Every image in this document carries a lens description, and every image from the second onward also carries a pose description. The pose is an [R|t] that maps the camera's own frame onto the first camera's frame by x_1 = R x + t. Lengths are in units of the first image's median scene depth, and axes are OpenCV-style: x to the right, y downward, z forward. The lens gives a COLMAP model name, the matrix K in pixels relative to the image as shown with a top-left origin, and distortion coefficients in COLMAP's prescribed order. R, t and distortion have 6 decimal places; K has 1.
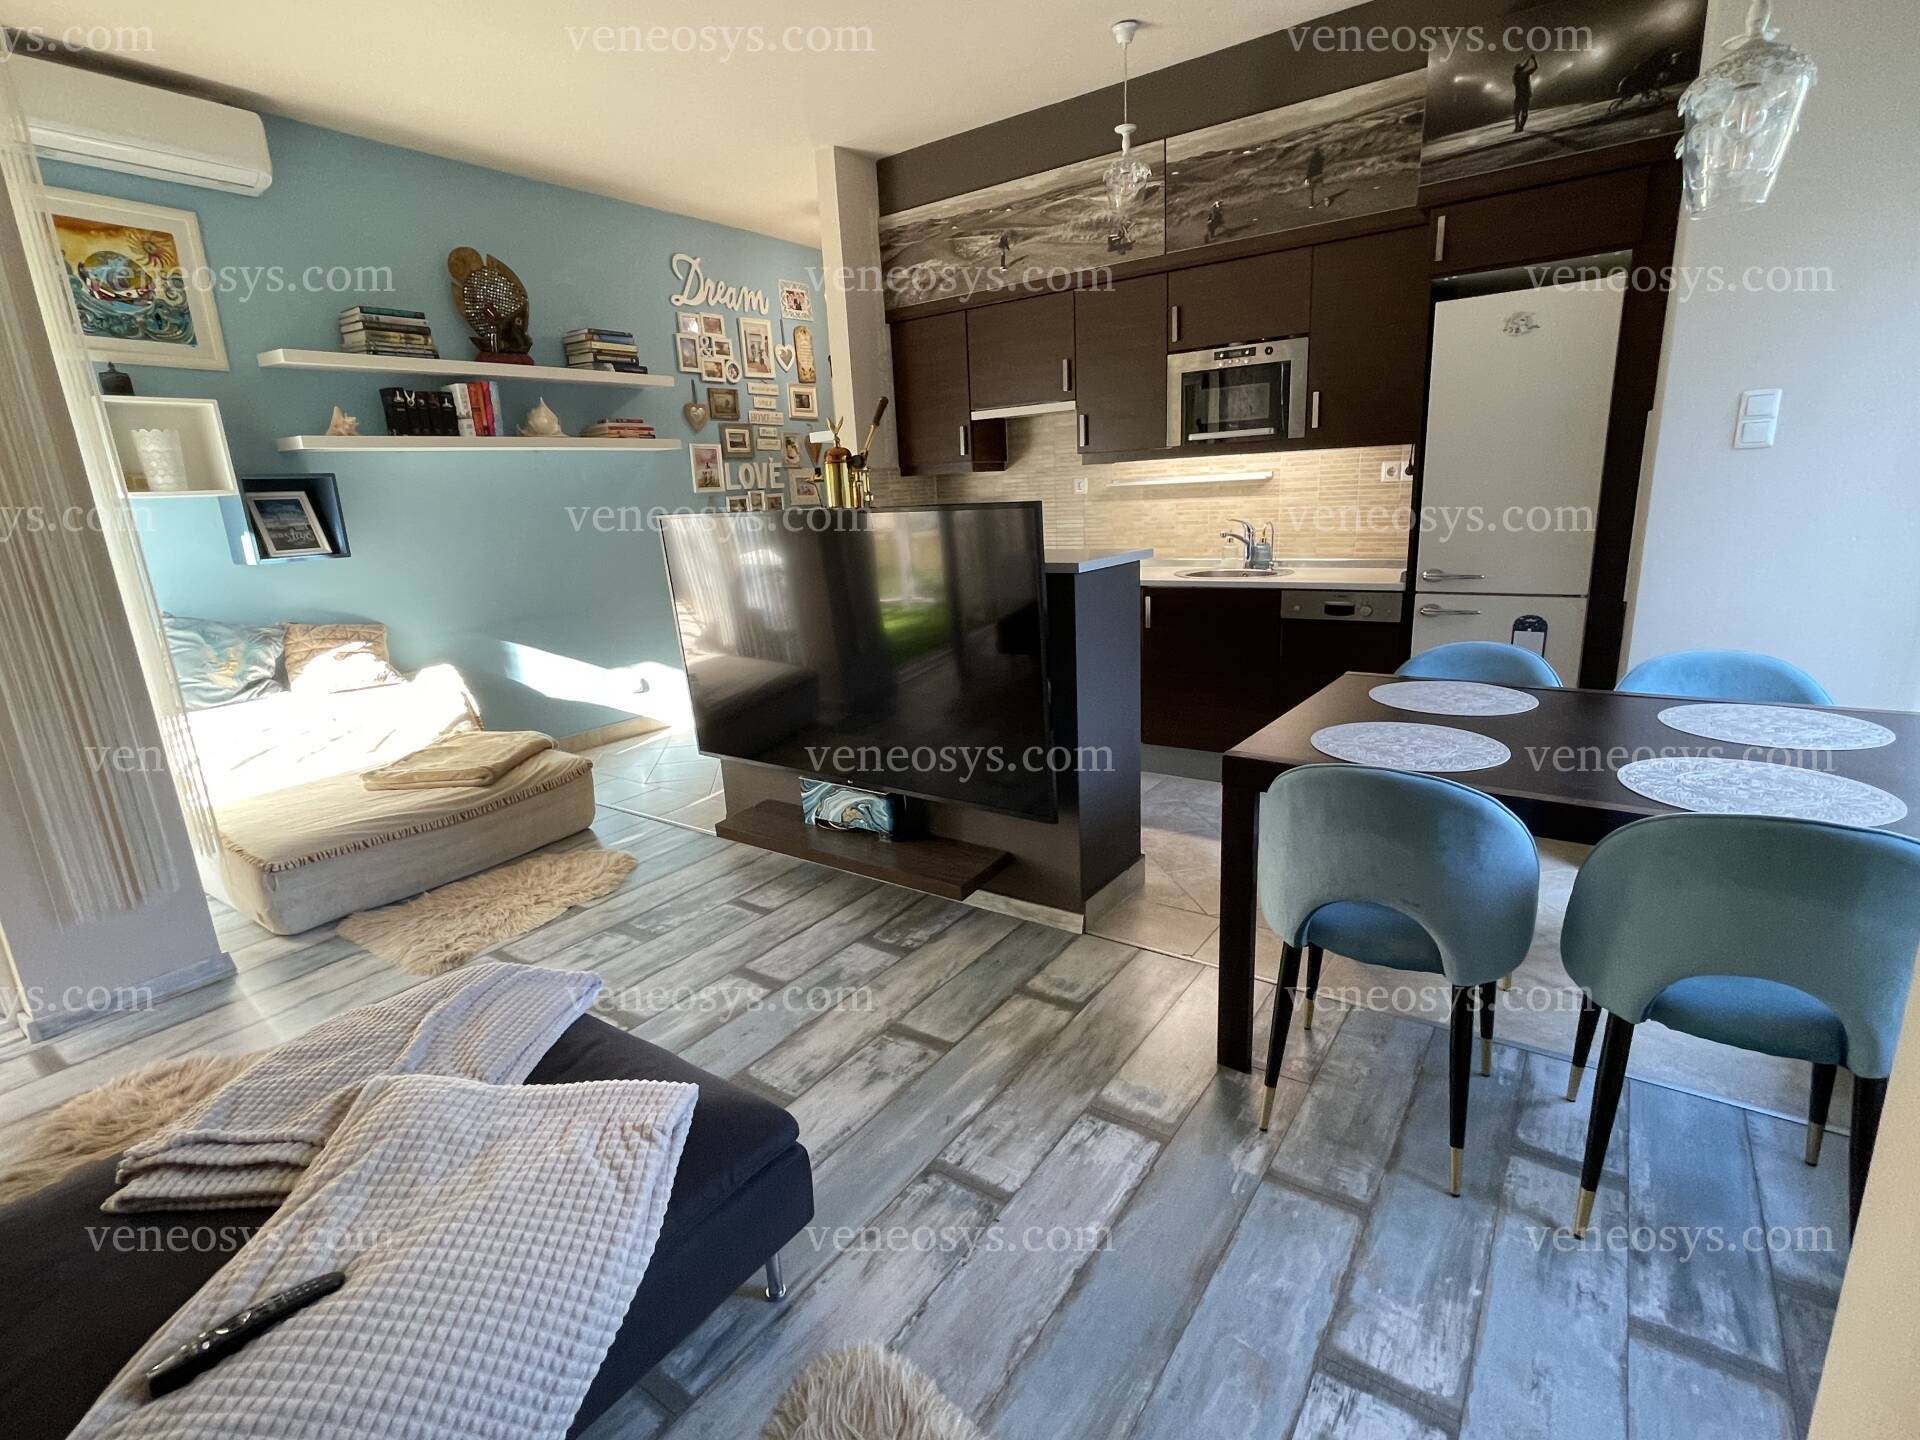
lens RADIAL K [[909.5, 0, 966.2], [0, 909.5, 727.1], [0, 0, 1]] dist [-0.001868, 0.001180]
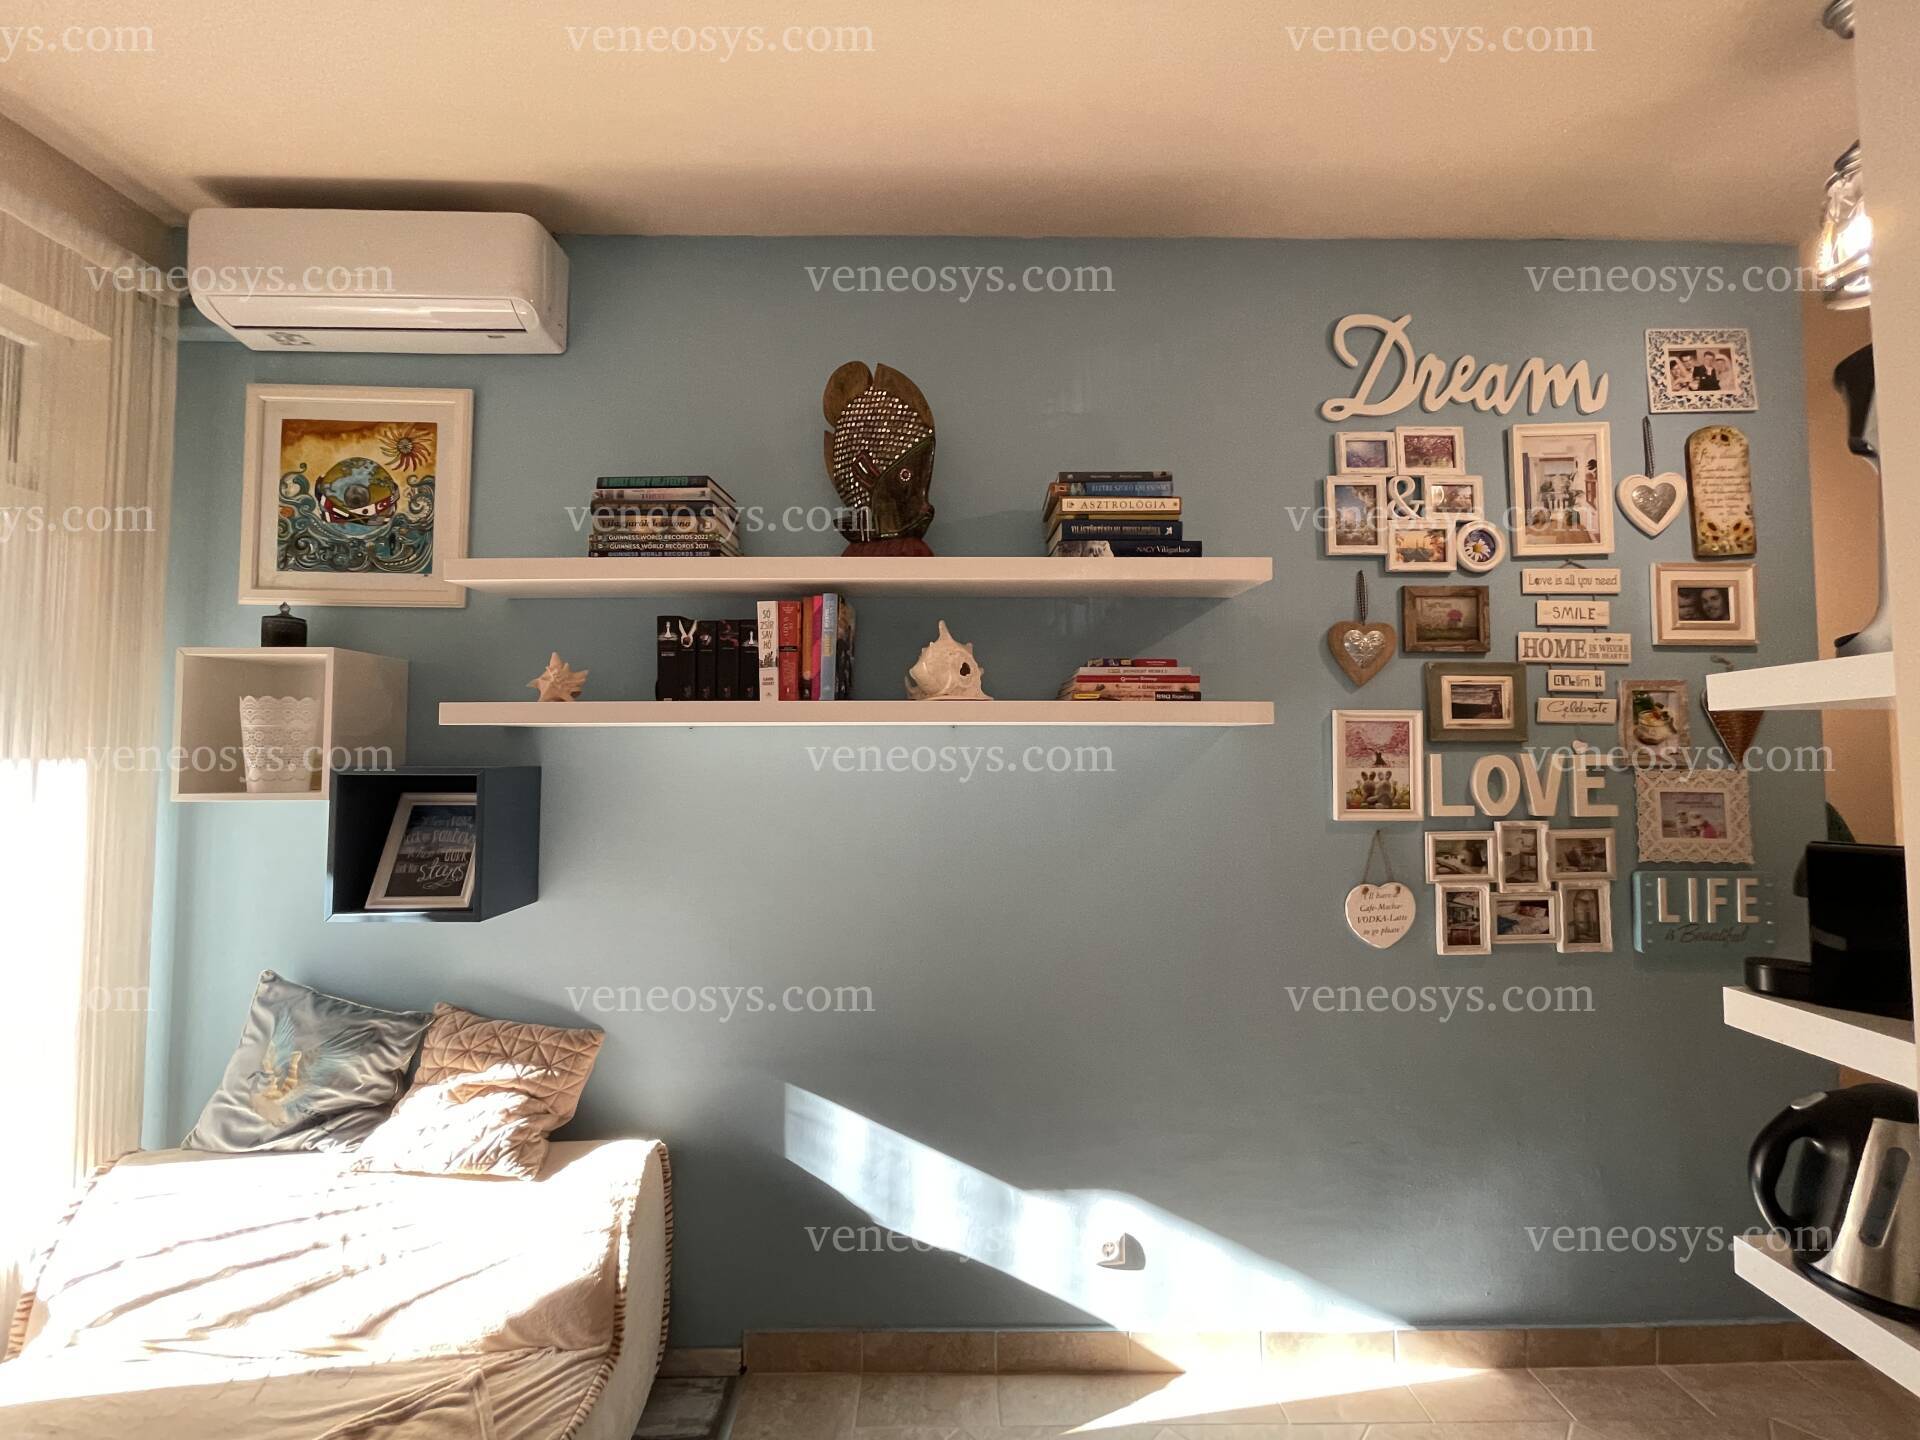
lens RADIAL K [[769.6, 0, 960.6], [0, 769.6, 724.6], [0, 0, 1]] dist [-0.001586, 0.000524]
pose [[0.579653, 0.012305, -0.814770, -0.106502], [-0.236223, 0.959487, -0.153566, -0.204973], [0.779872, 0.281483, 0.559077, 0.652155]]
